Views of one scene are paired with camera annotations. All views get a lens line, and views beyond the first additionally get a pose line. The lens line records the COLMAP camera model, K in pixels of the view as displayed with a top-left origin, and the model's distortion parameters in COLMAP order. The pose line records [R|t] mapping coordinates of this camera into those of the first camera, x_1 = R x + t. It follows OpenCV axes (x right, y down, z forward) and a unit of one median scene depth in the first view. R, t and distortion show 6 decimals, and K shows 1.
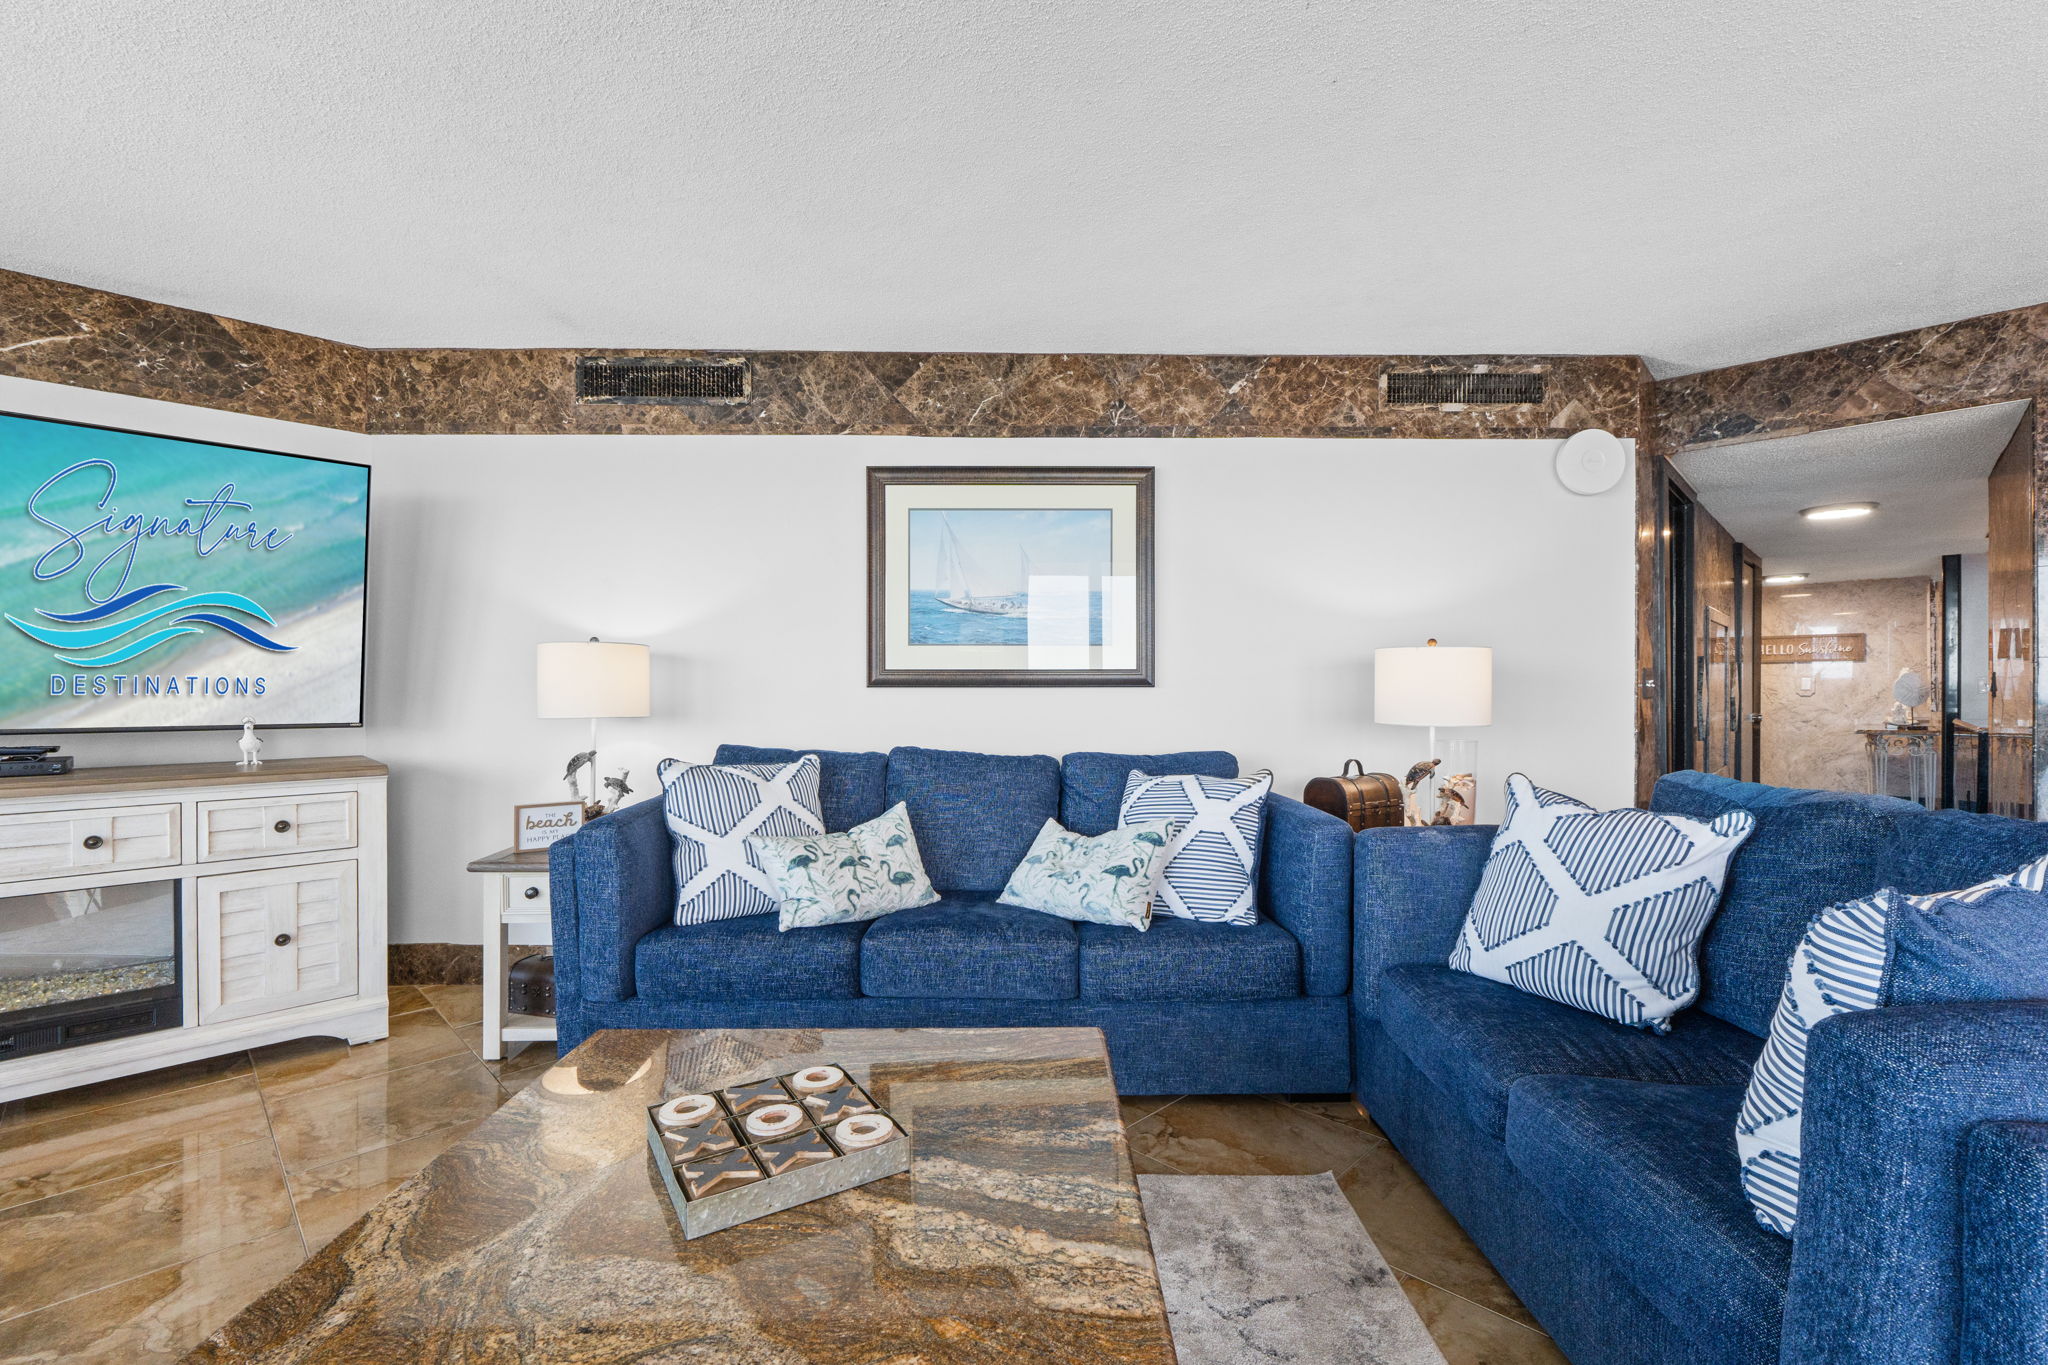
lens RADIAL K [[958.4, 0, 1028.8], [0, 958.4, 669.6], [0, 0, 1]] dist [-0.004040, -0.000456]
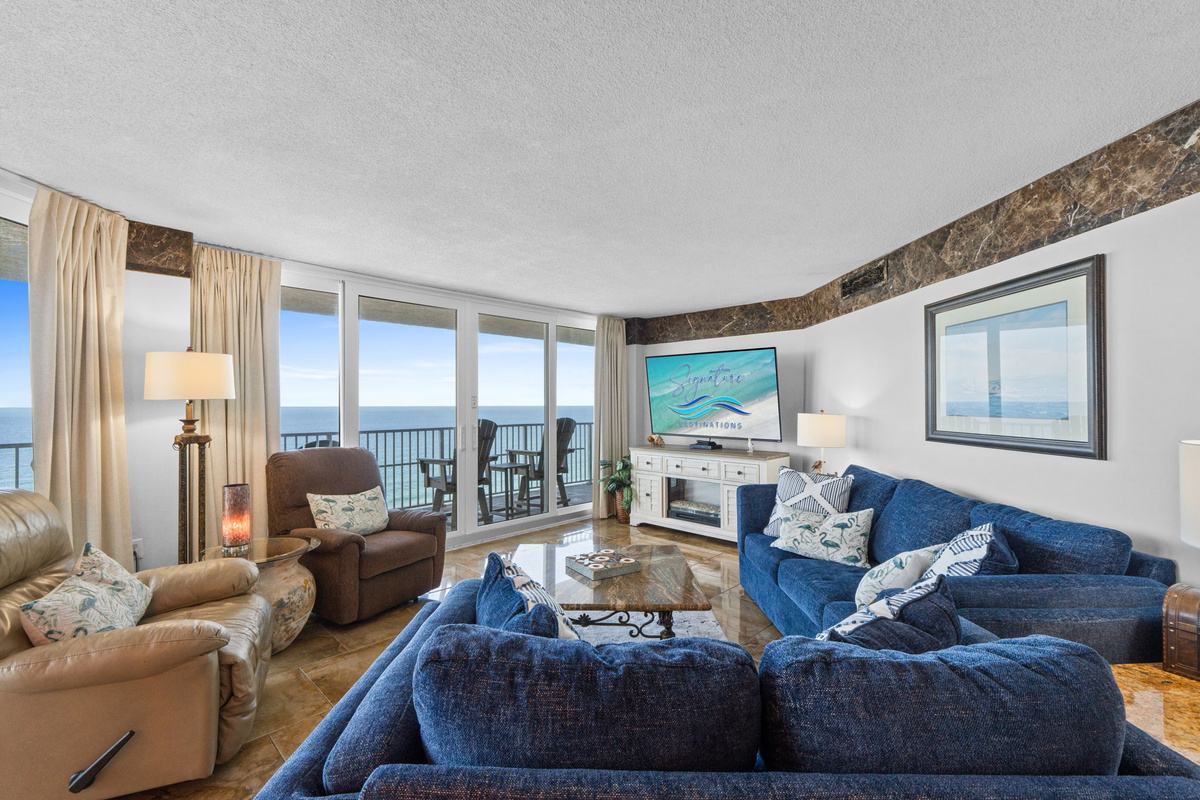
lens RADIAL K [[513.4, 0, 600.0], [0, 513.4, 400.0], [0, 0, 1]] dist [-0.000120, -0.000115]
pose [[0.016550, -0.008232, -0.999829, 0.689769], [-0.007746, 0.999935, -0.008362, -0.039495], [0.999833, 0.007883, 0.016486, 0.433878]]
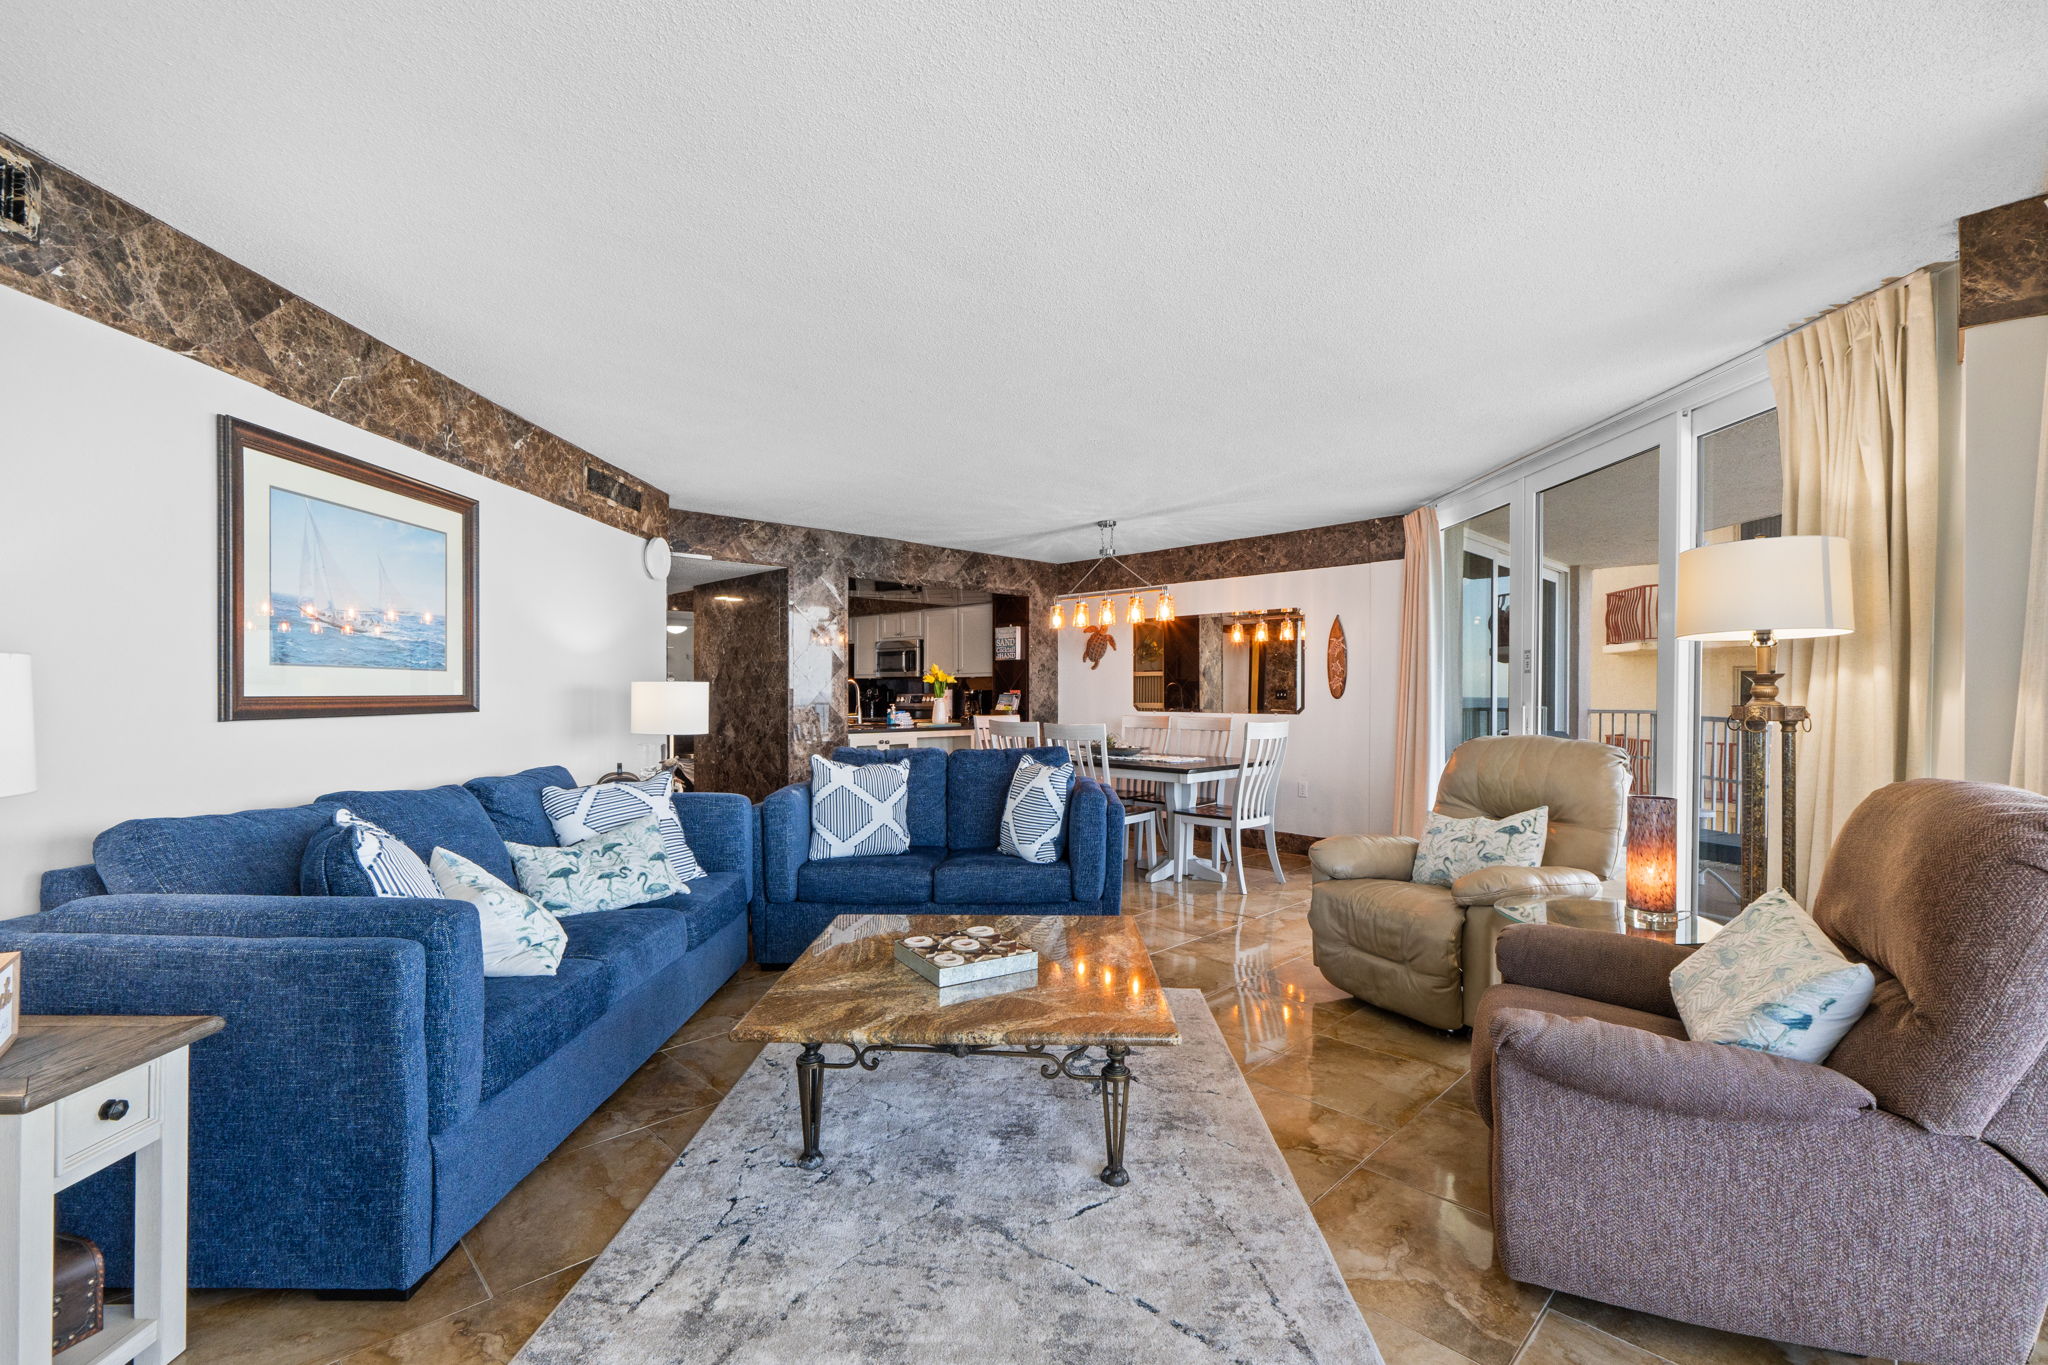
lens RADIAL K [[902.8, 0, 1002.8], [0, 902.8, 696.5], [0, 0, 1]] dist [0.001427, 0.000045]
pose [[0.039600, -0.004493, 0.999205, -0.823848], [0.005627, 0.999975, 0.004274, 0.000494], [-0.999200, 0.005454, 0.039625, 0.389729]]
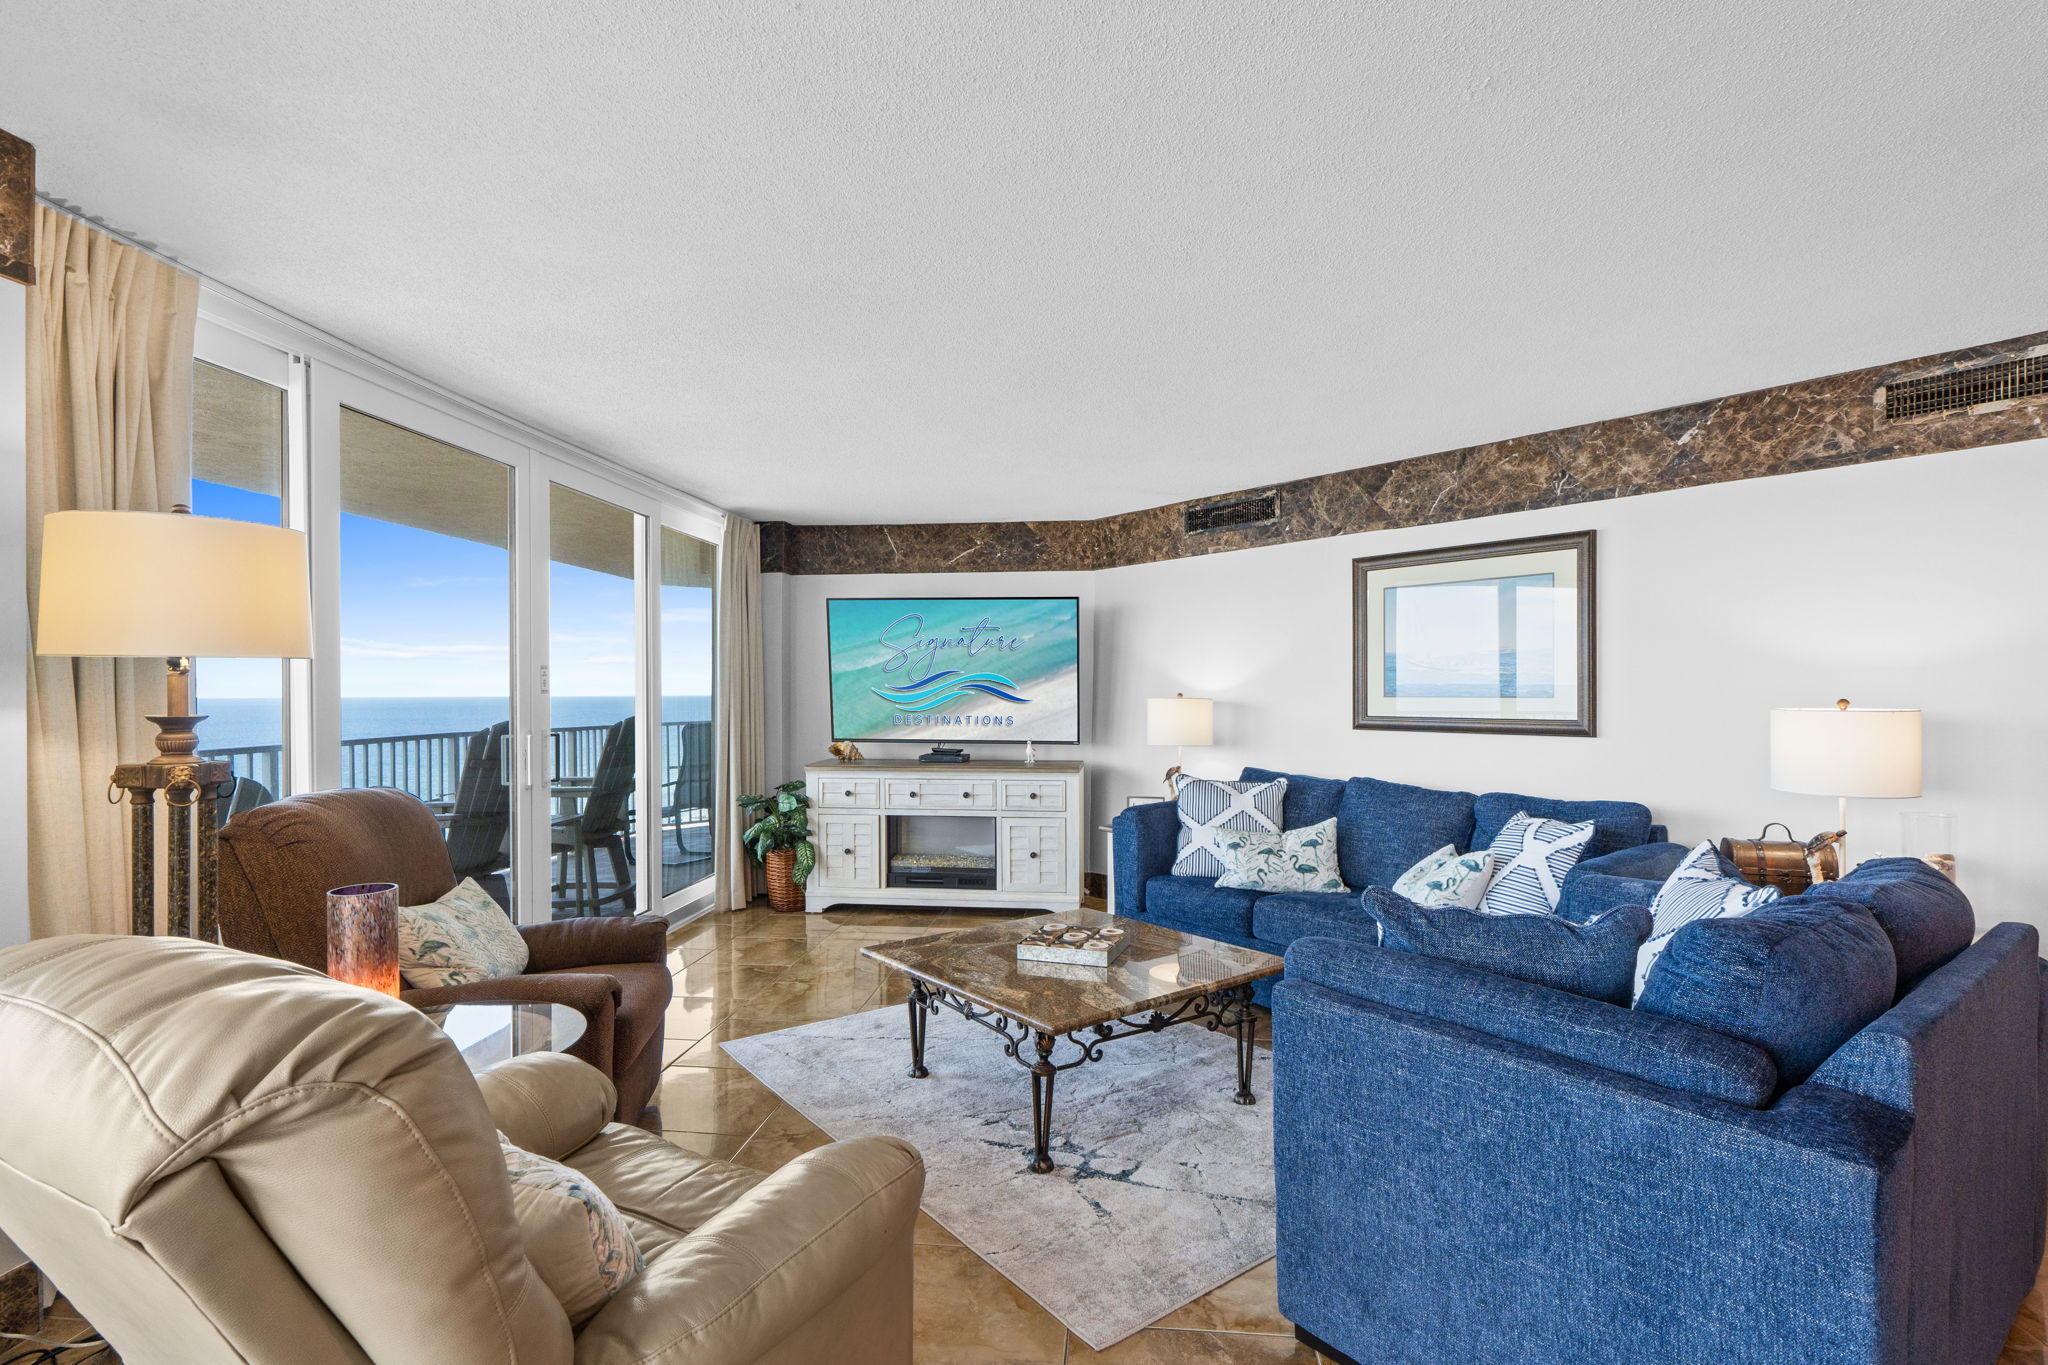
lens RADIAL K [[960.4, 0, 1028.9], [0, 960.4, 694.2], [0, 0, 1]] dist [-0.001132, 0.000162]
pose [[0.625482, 0.000626, -0.780238, 0.565497], [-0.004389, 0.999987, -0.002716, -0.023849], [0.780226, 0.005123, 0.625477, -0.147649]]
